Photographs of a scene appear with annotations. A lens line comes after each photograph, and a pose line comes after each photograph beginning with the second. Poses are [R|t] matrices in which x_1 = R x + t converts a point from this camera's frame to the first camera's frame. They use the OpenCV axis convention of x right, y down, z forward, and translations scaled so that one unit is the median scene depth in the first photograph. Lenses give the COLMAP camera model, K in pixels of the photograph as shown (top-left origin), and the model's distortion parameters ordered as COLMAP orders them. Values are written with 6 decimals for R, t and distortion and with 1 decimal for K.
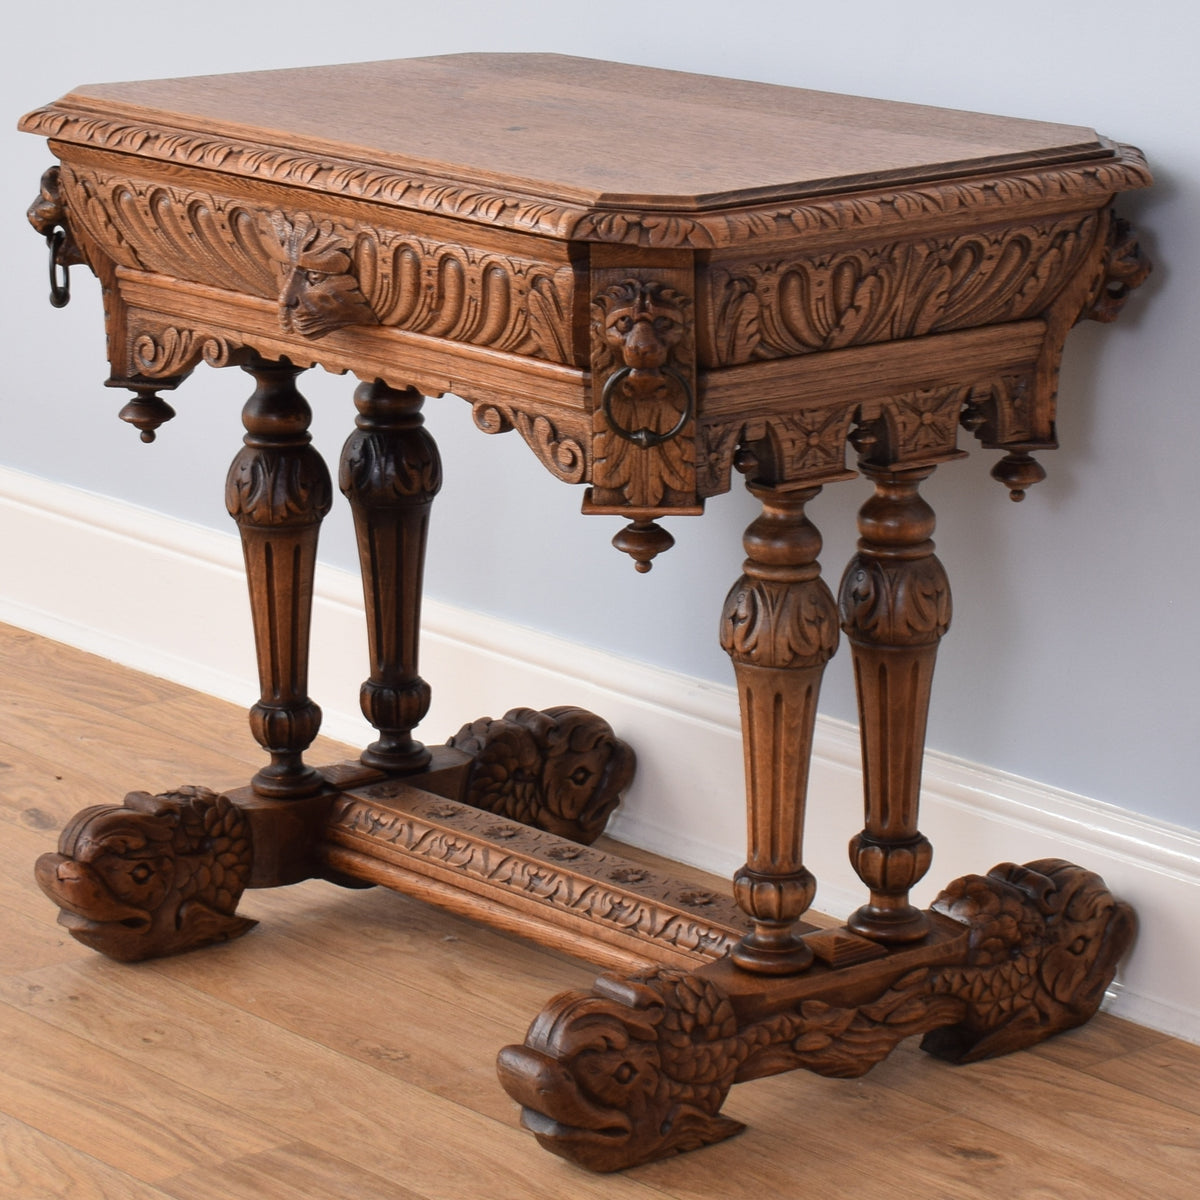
lens RADIAL K [[4421.4, 0, 596.6], [0, 4421.4, 601.6], [0, 0, 1]] dist [-0.020227, 0.000000]
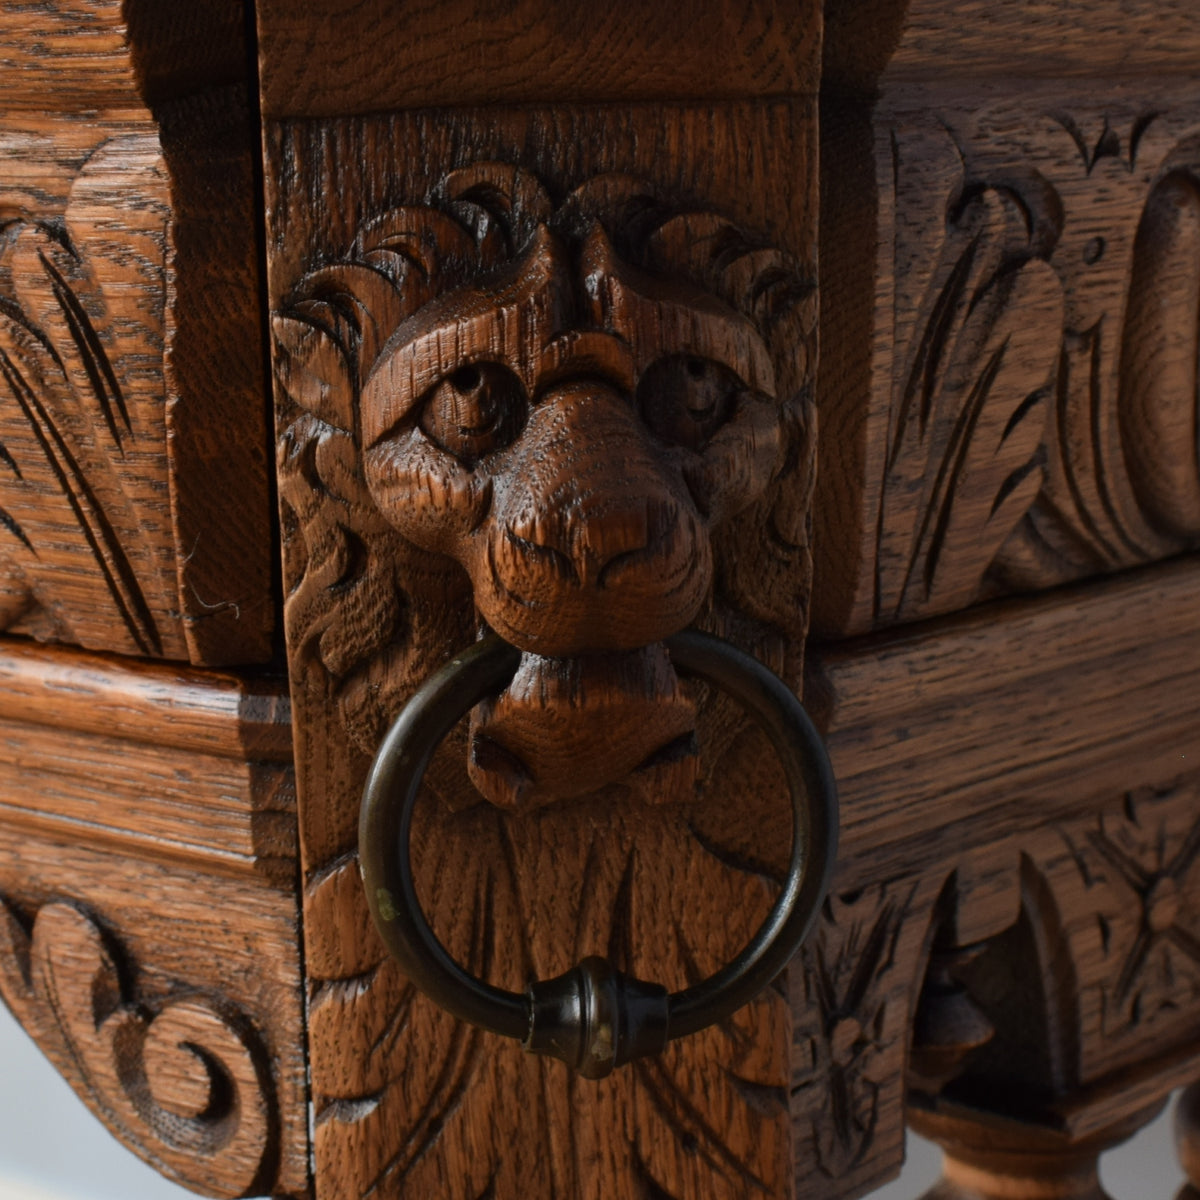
lens RADIAL K [[3028.6, 0, 568.5], [0, 3028.6, 654.0], [0, 0, 1]] dist [-0.012900, 0.000000]
pose [[0.990243, -0.058685, 0.126392, -0.005532], [0.066806, 0.995900, -0.060995, -0.042337], [-0.122294, 0.068844, 0.990103, 0.823817]]
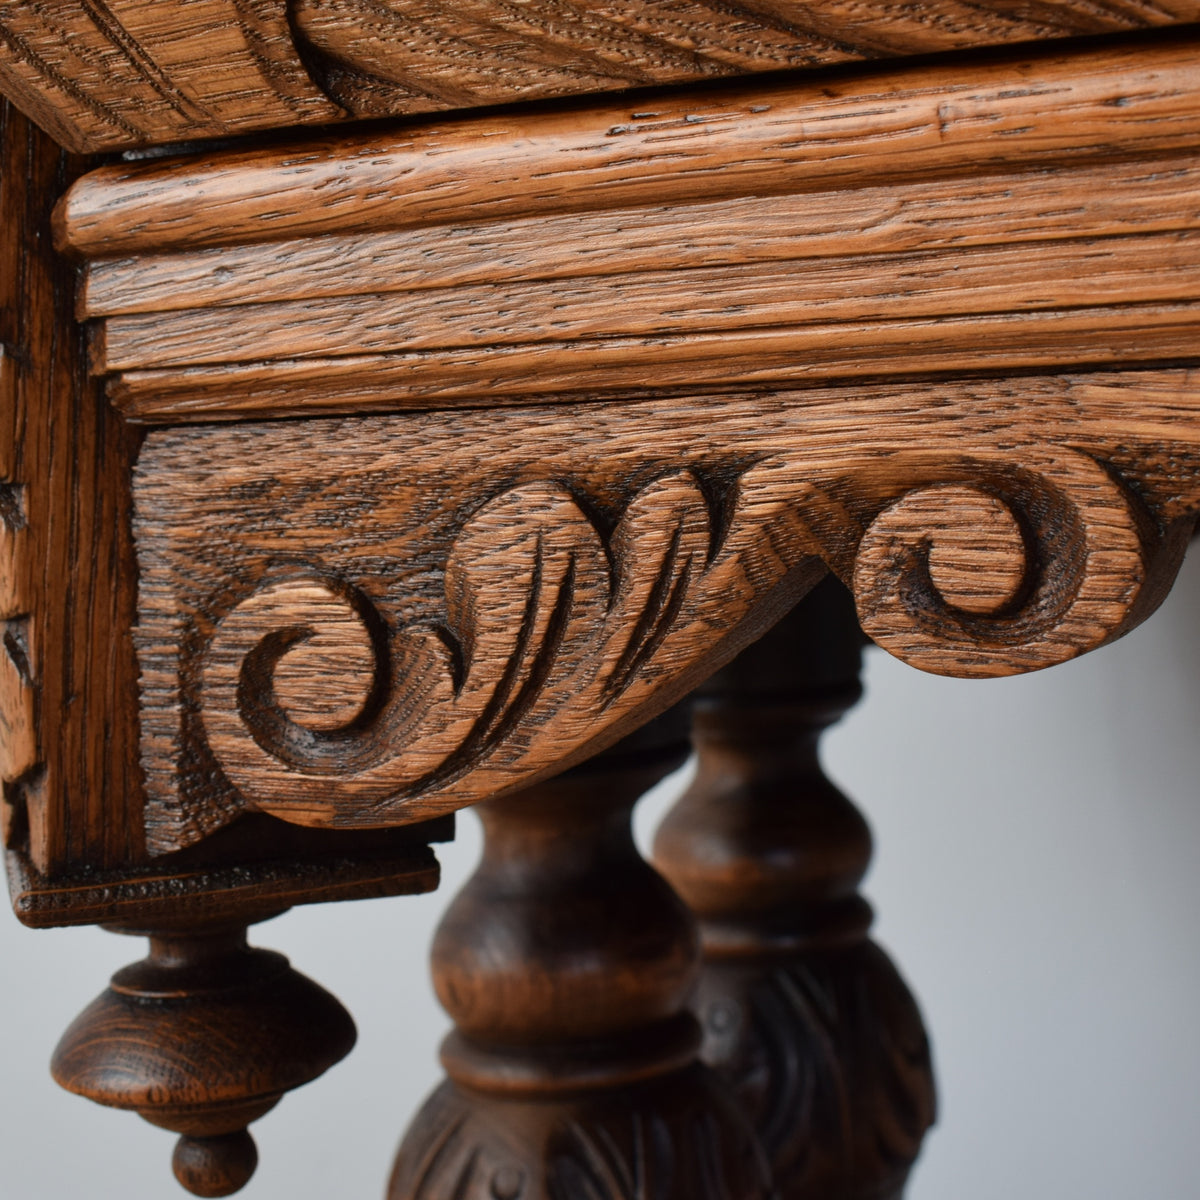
lens RADIAL K [[2247.1, 0, 593.0], [0, 2247.1, 596.4], [0, 0, 1]] dist [-0.061289, 0.000000]
pose [[0.921577, -0.079304, 0.380009, -0.134558], [0.145337, 0.978201, -0.148322, -0.049582], [-0.359963, 0.191920, 0.913013, 1.001220]]
